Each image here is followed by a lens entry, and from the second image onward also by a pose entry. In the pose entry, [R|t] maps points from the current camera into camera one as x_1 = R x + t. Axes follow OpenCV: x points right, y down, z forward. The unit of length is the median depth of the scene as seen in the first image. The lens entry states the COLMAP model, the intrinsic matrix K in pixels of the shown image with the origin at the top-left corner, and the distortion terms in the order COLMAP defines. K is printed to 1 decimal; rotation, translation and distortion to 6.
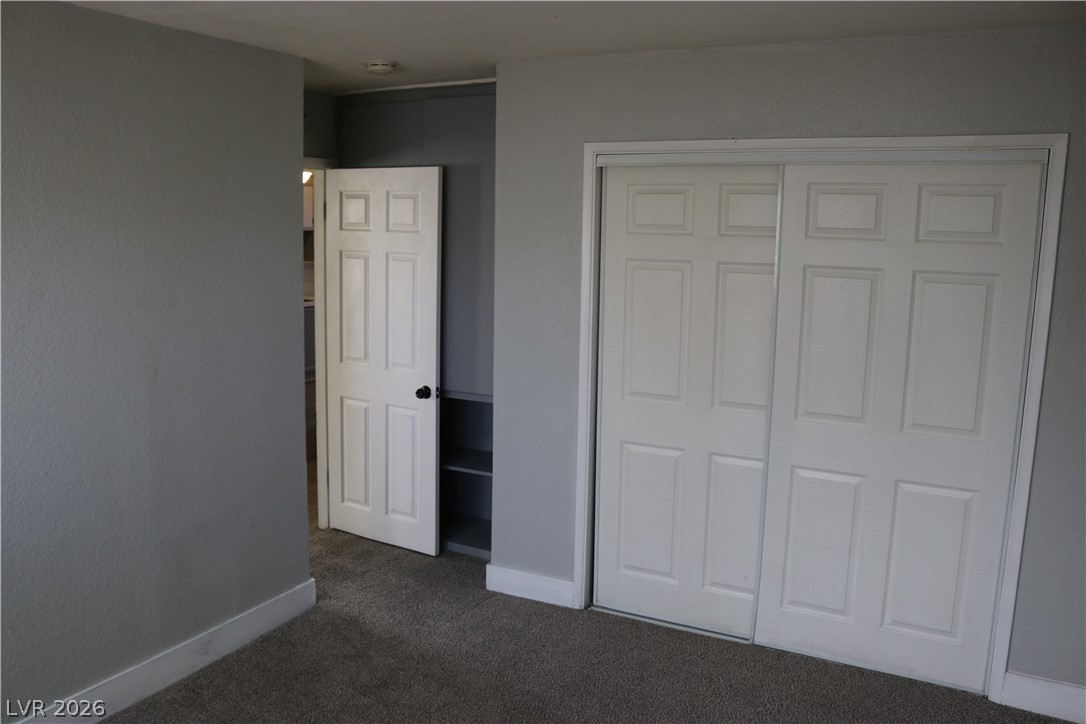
lens RADIAL K [[888.3, 0, 543.0], [0, 888.3, 362.0], [0, 0, 1]] dist [-0.144025, 0.117385]
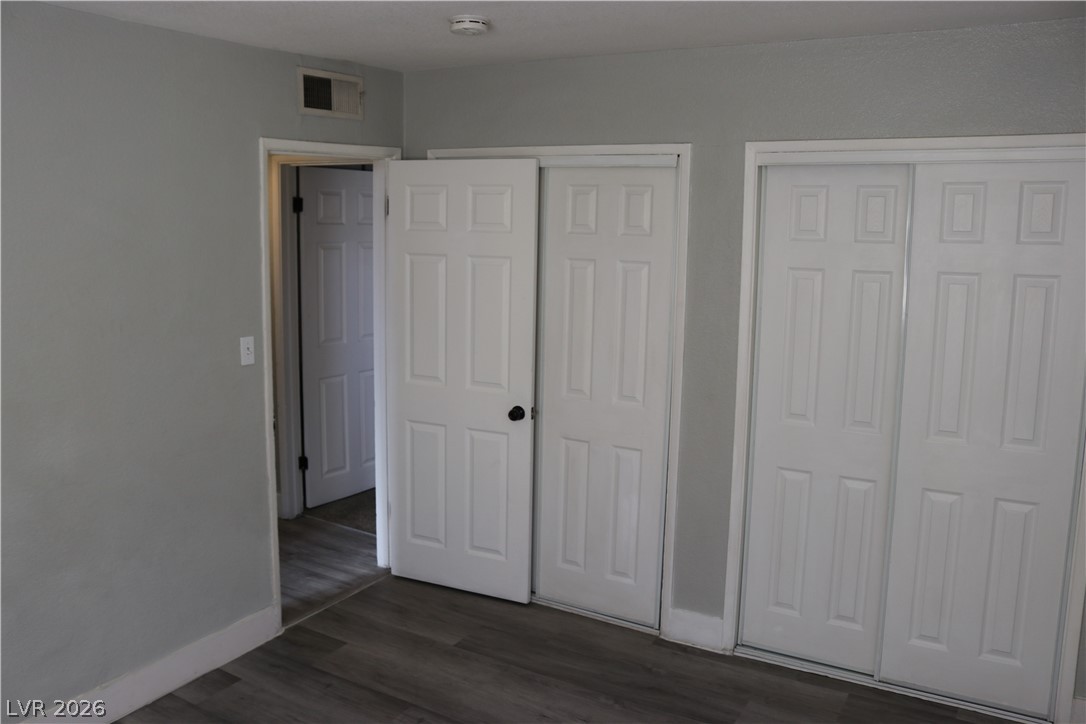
lens RADIAL K [[910.9, 0, 543.0], [0, 910.9, 362.0], [0, 0, 1]] dist [-0.154176, 0.158213]
pose [[0.999706, -0.010572, -0.021810, -0.133132], [0.010346, 0.999892, -0.010463, -0.013940], [0.021918, 0.010234, 0.999707, 0.077439]]
